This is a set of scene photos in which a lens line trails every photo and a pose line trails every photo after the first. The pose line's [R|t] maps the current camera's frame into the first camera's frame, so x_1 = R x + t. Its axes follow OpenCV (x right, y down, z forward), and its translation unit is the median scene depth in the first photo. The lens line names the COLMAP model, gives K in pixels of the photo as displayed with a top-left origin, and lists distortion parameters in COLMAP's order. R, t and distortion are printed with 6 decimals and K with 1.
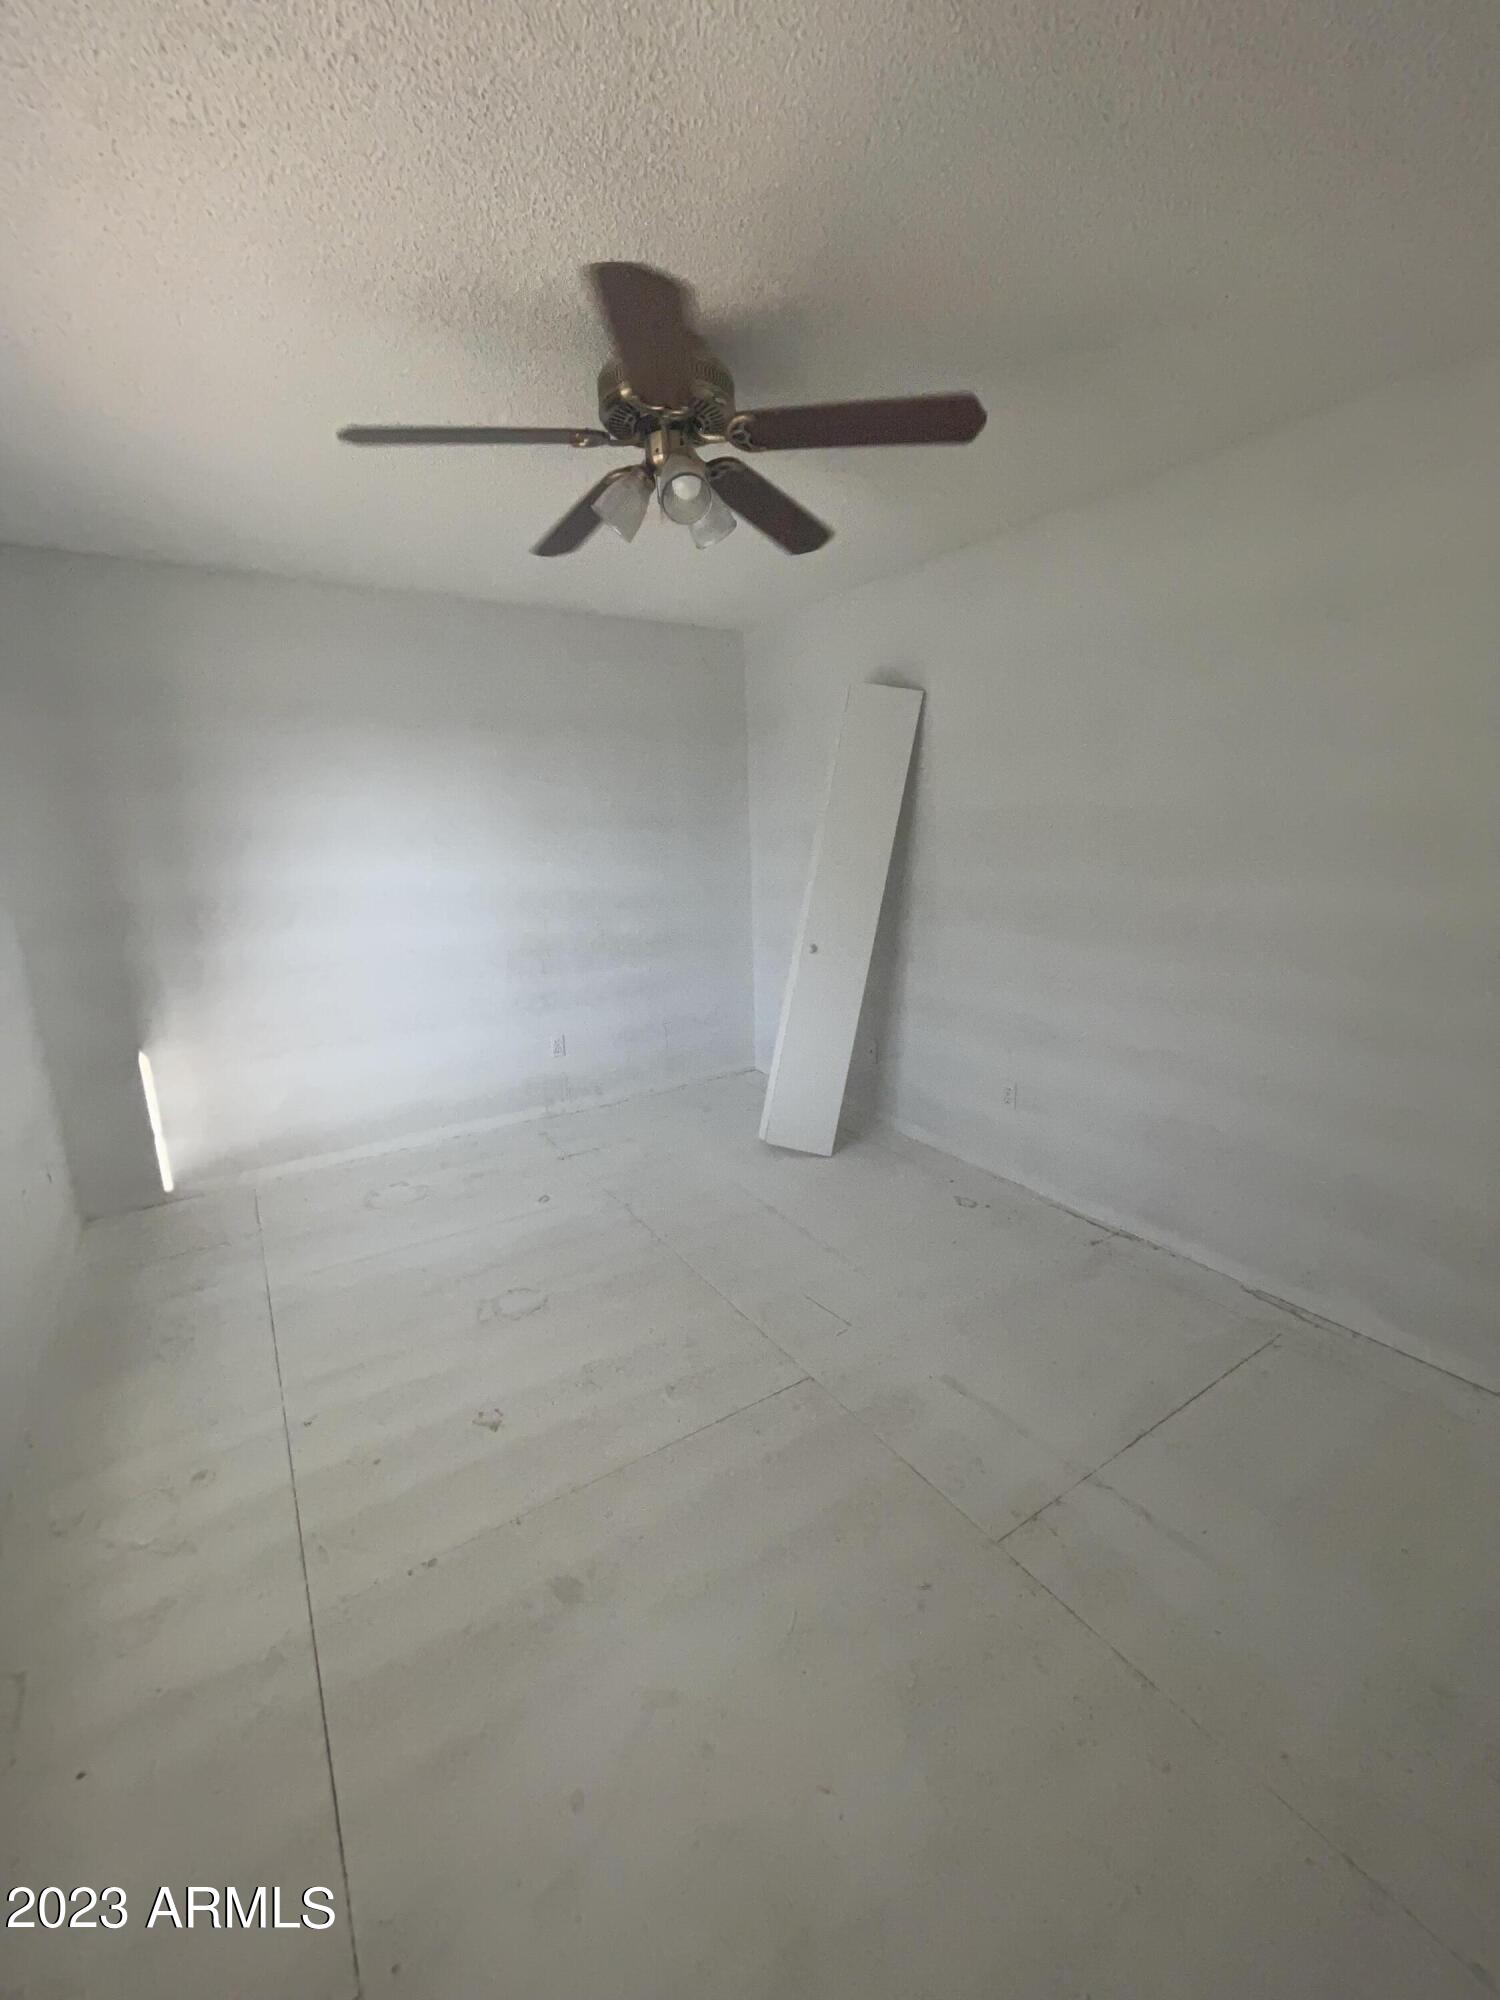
lens RADIAL K [[816.6, 0, 750.1], [0, 816.6, 1000.1], [0, 0, 1]] dist [-0.000020, 0.000559]
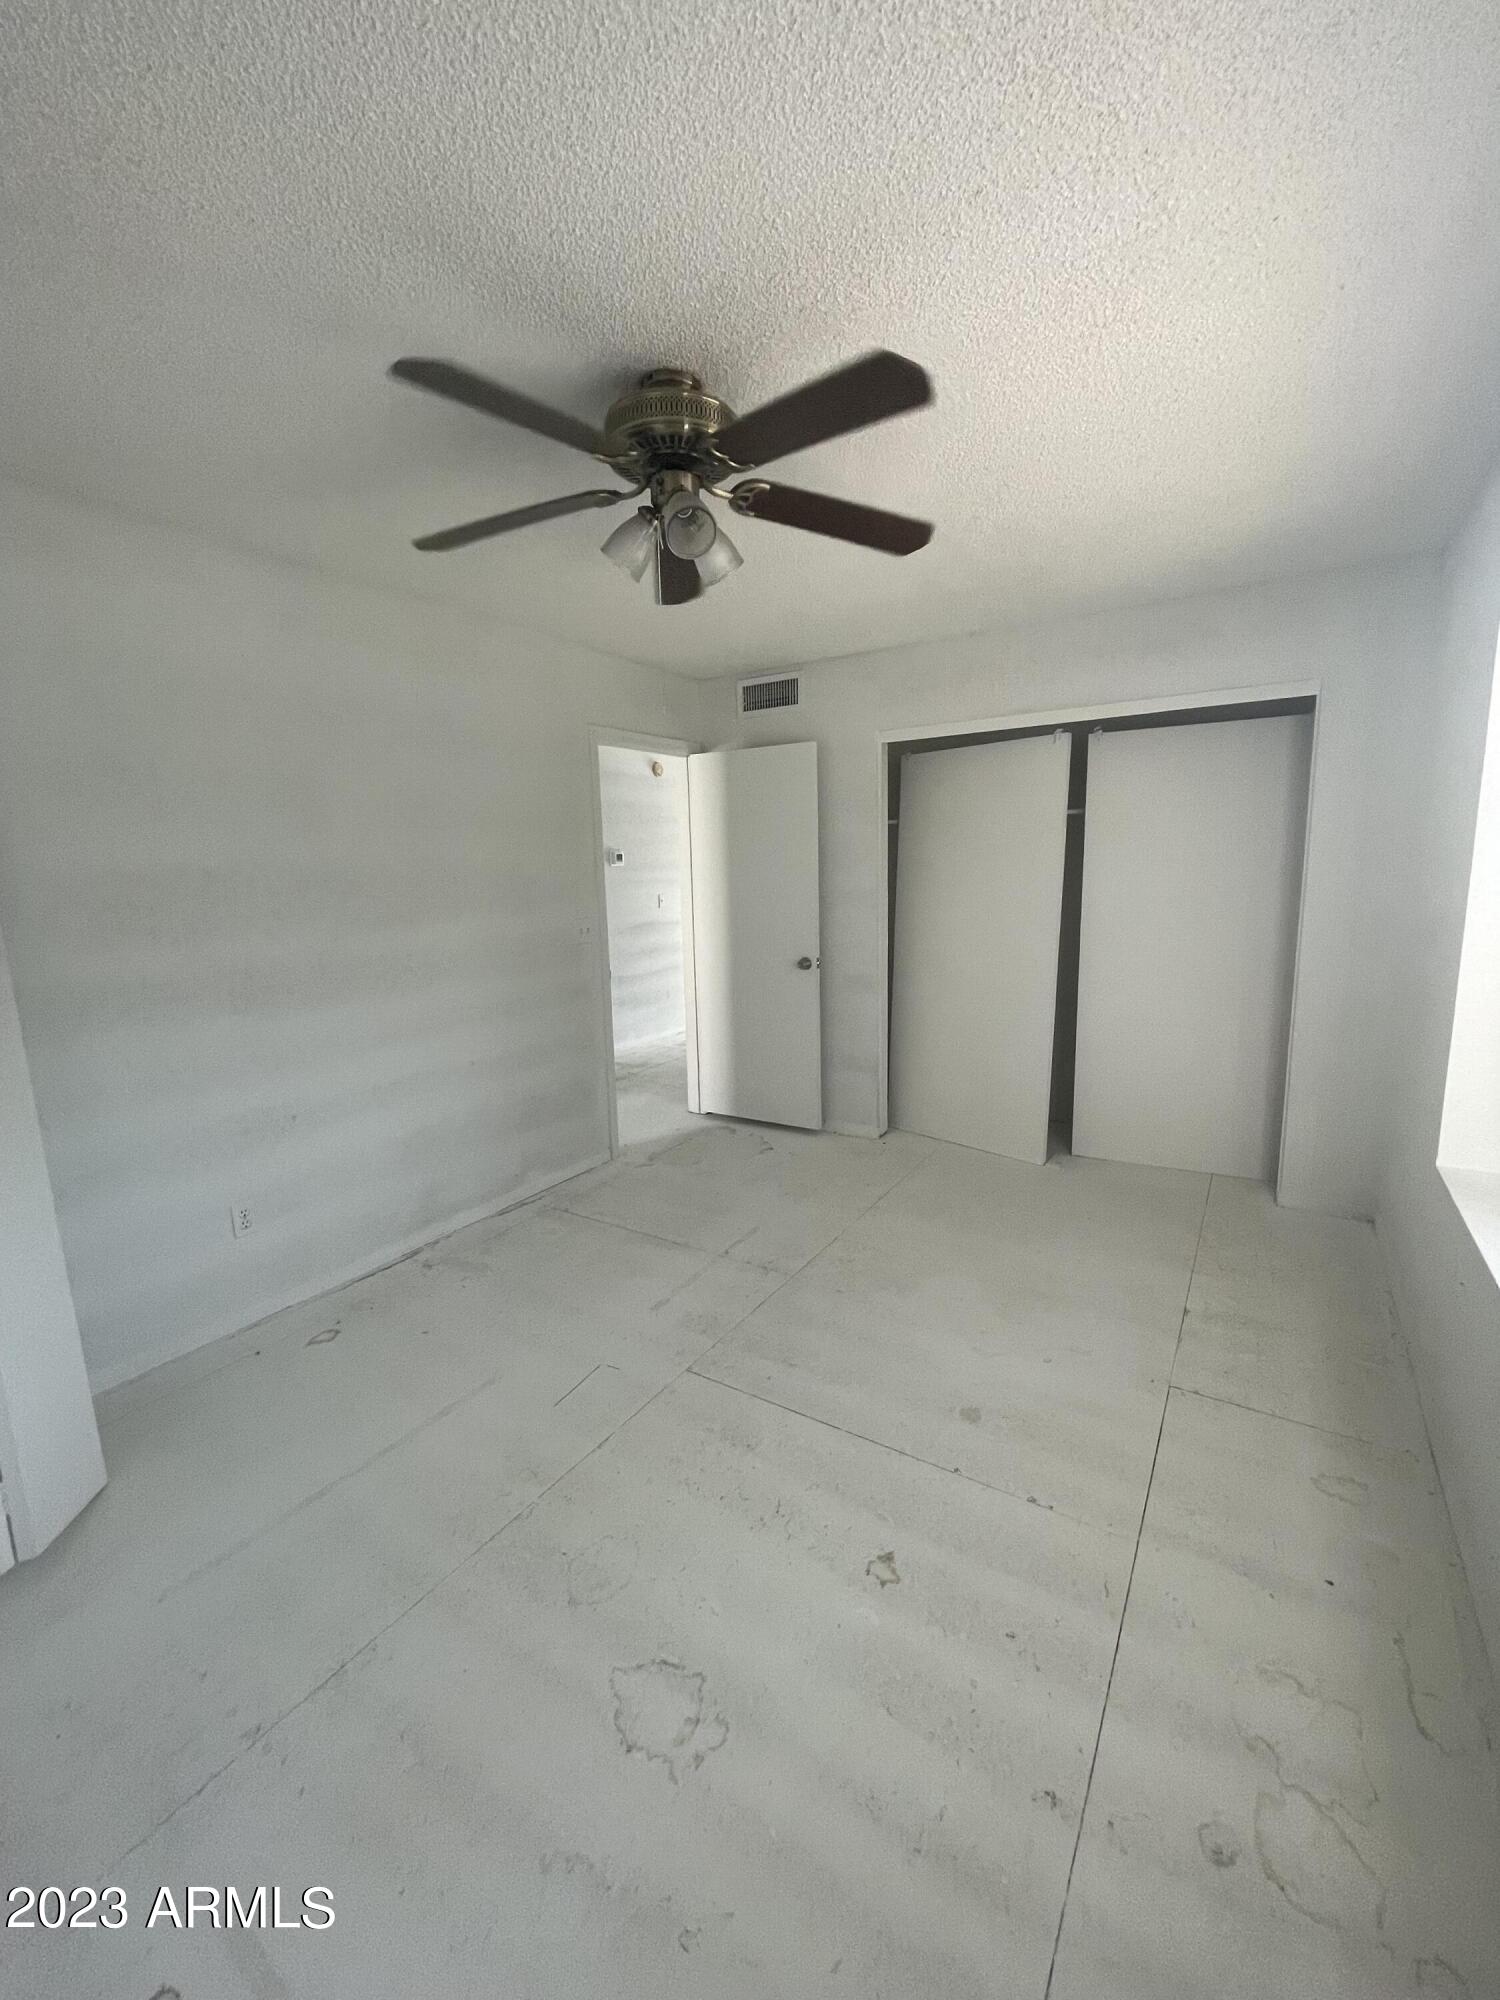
lens RADIAL K [[816.6, 0, 746.8], [0, 816.6, 997.9], [0, 0, 1]] dist [-0.000020, 0.000559]
pose [[-0.408963, -0.113902, 0.905415, -0.931306], [0.232507, 0.946429, 0.224082, -0.245746], [-0.882434, 0.302157, -0.360571, 1.229687]]
